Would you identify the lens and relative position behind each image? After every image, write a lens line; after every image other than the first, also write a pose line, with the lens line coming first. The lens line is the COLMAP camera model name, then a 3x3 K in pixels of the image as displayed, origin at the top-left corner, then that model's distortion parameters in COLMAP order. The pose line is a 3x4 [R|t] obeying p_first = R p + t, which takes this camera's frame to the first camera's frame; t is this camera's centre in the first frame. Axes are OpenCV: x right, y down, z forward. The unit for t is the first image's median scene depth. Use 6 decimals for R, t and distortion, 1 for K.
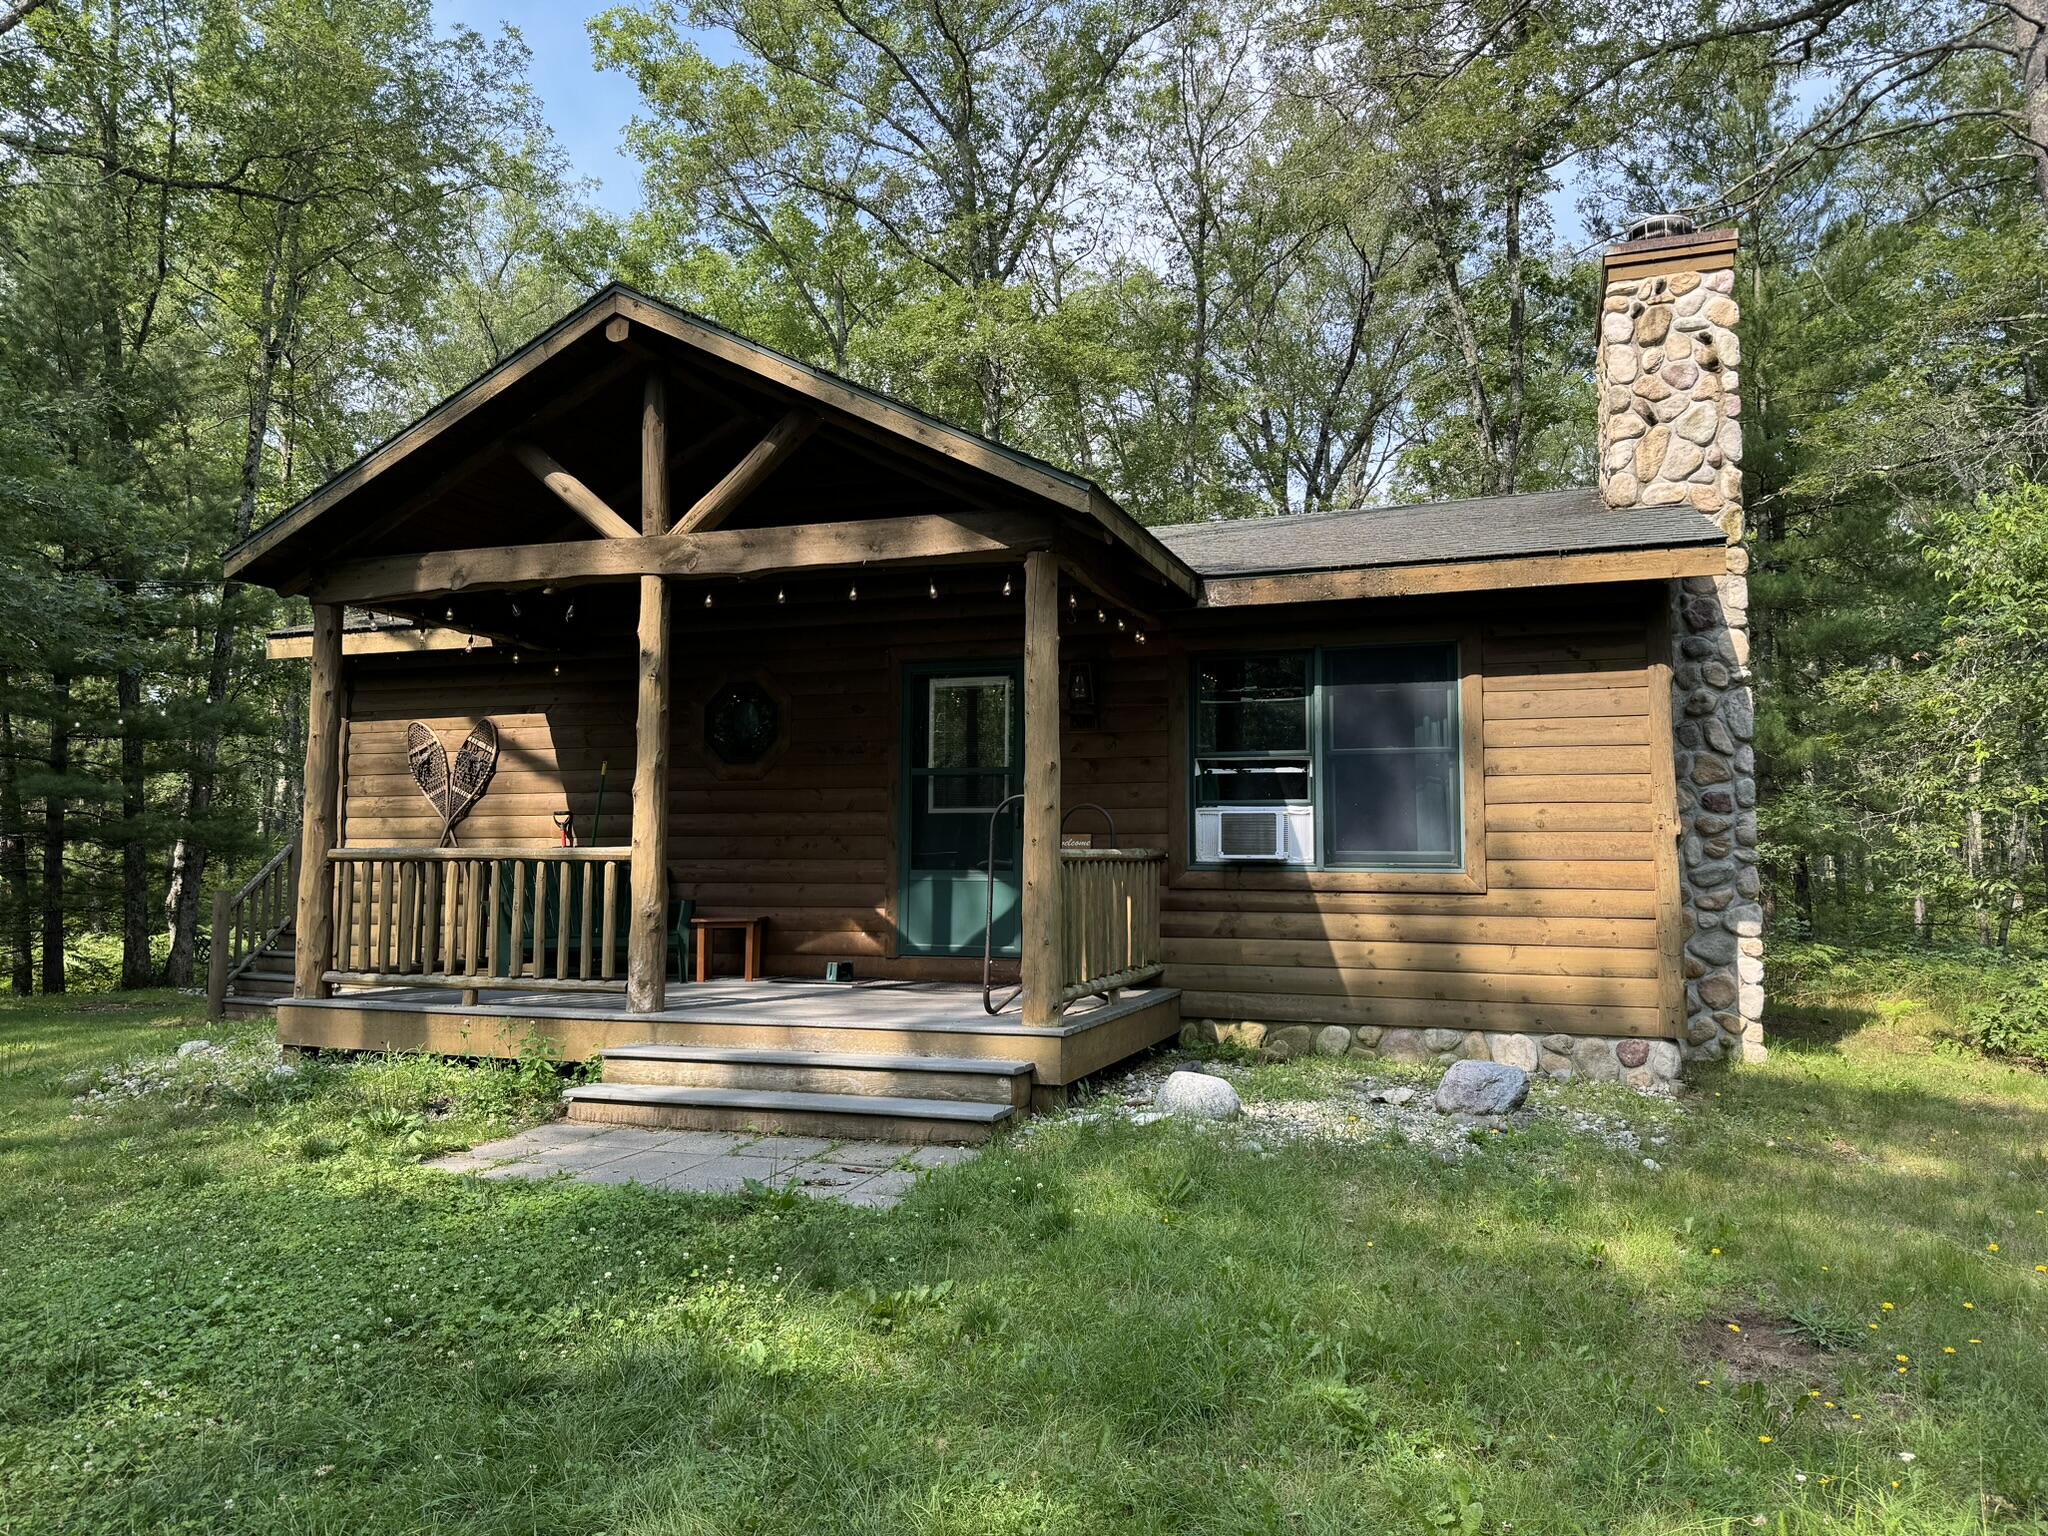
lens RADIAL K [[1513.0, 0, 939.2], [0, 1513.0, 727.5], [0, 0, 1]] dist [0.079375, -0.136930]
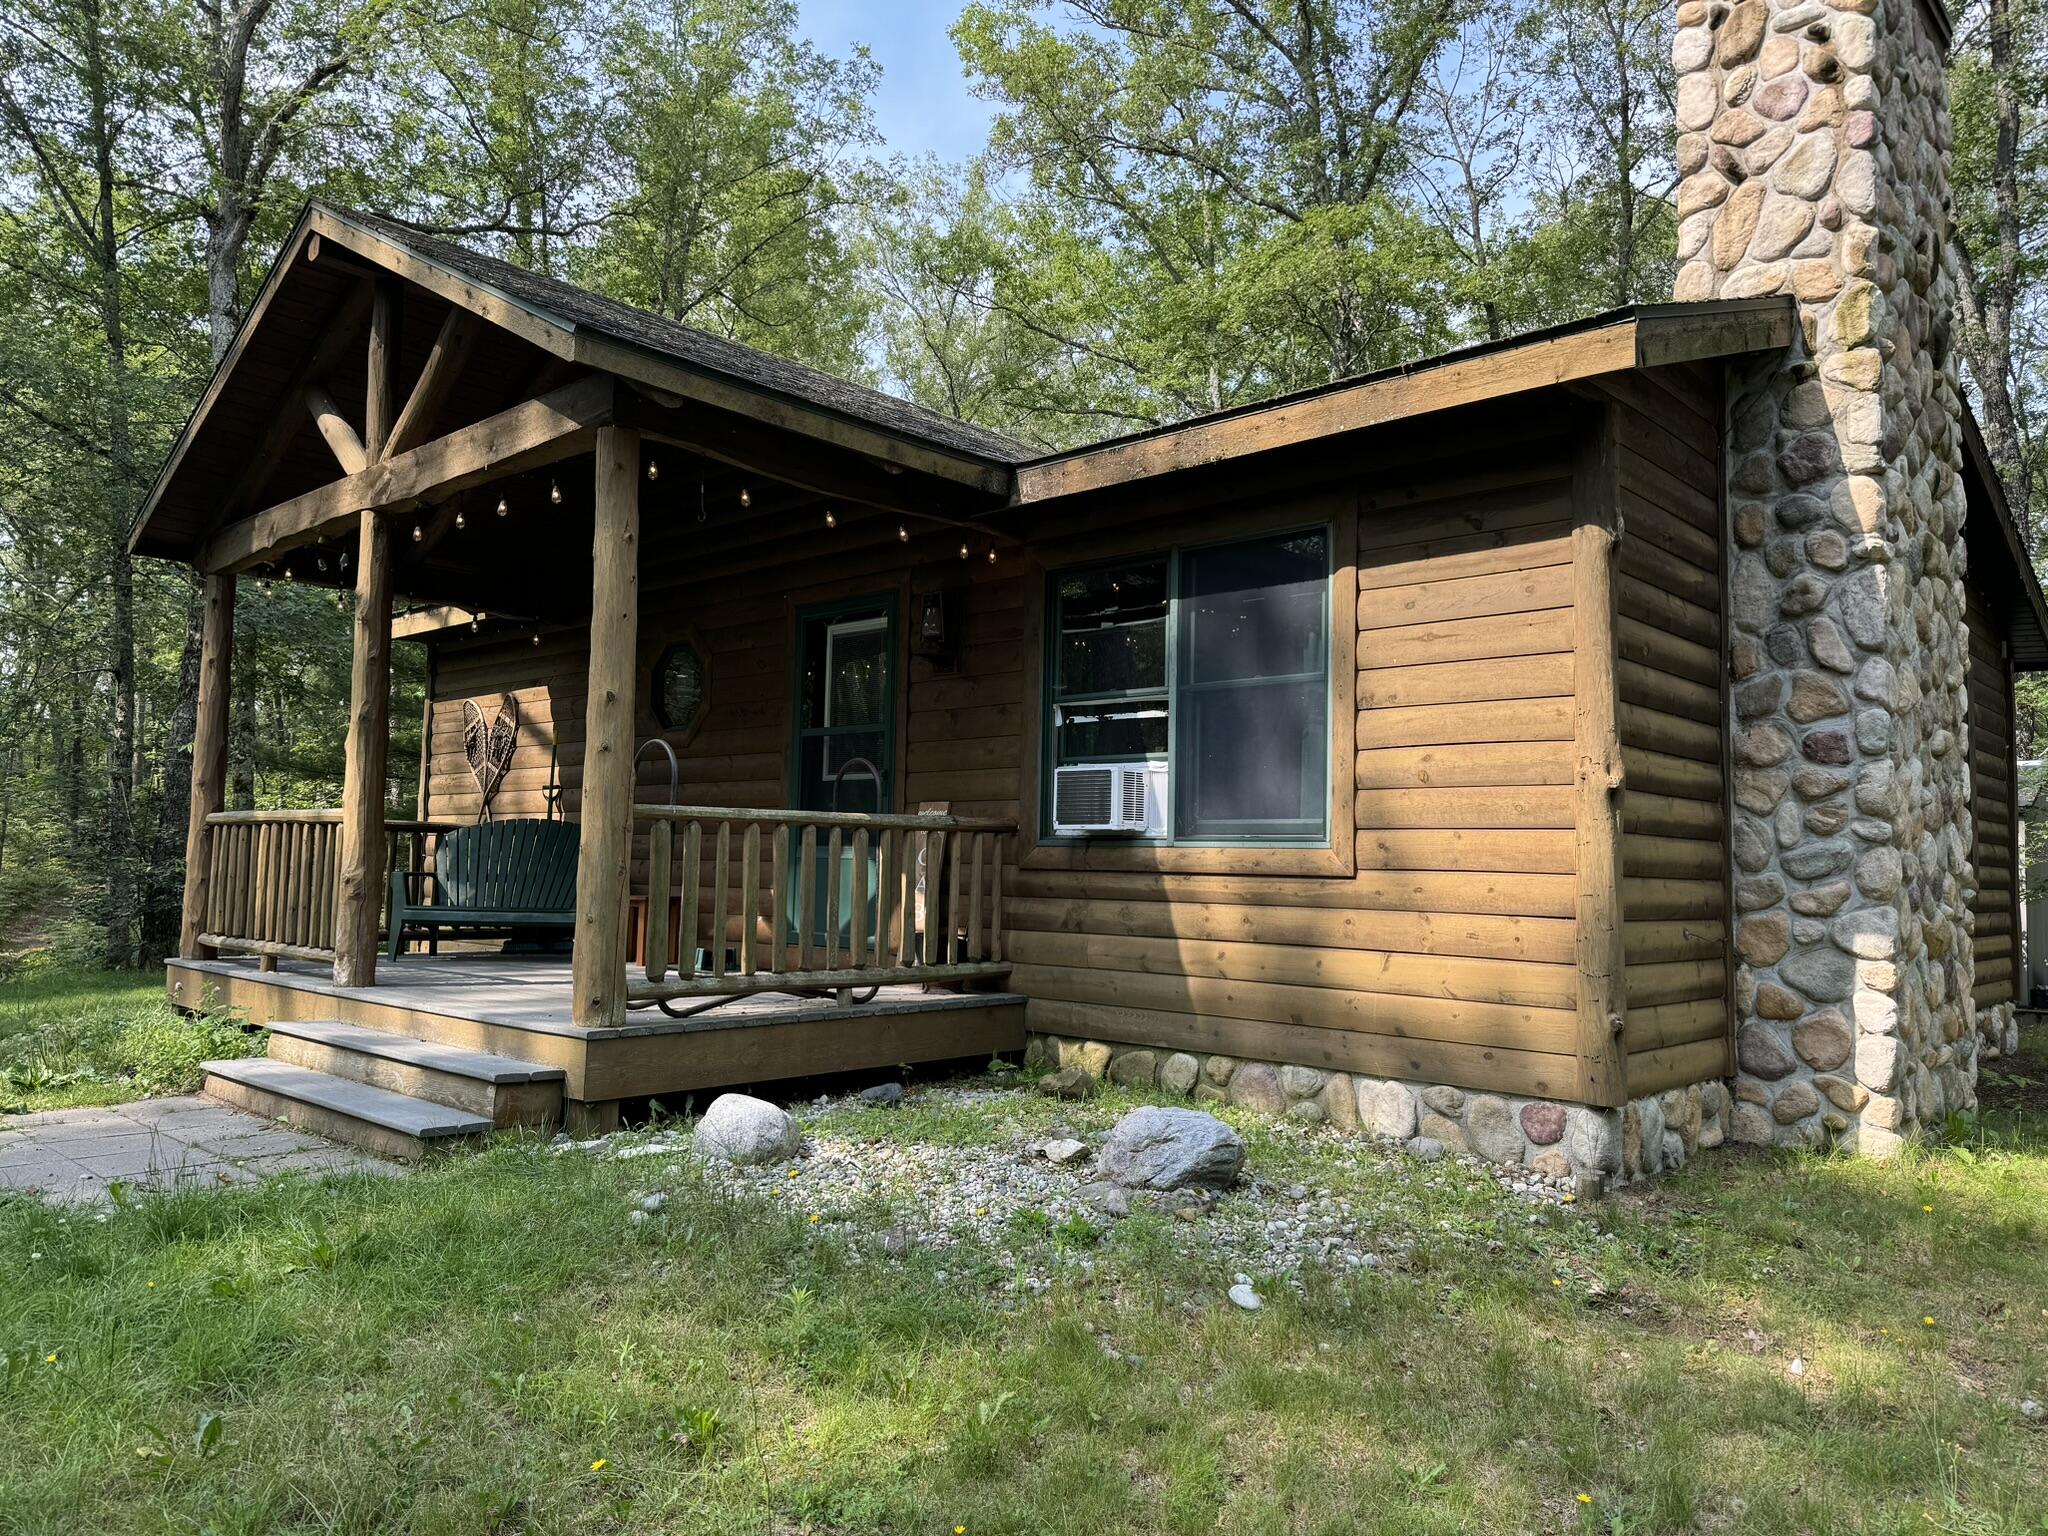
lens RADIAL K [[1446.1, 0, 1020.2], [0, 1446.1, 757.3], [0, 0, 1]] dist [0.046060, -0.058956]
pose [[0.913076, -0.015589, -0.407492, 0.456018], [0.017739, 0.999842, 0.001498, 0.046570], [0.407404, -0.008596, 0.913207, 0.308656]]
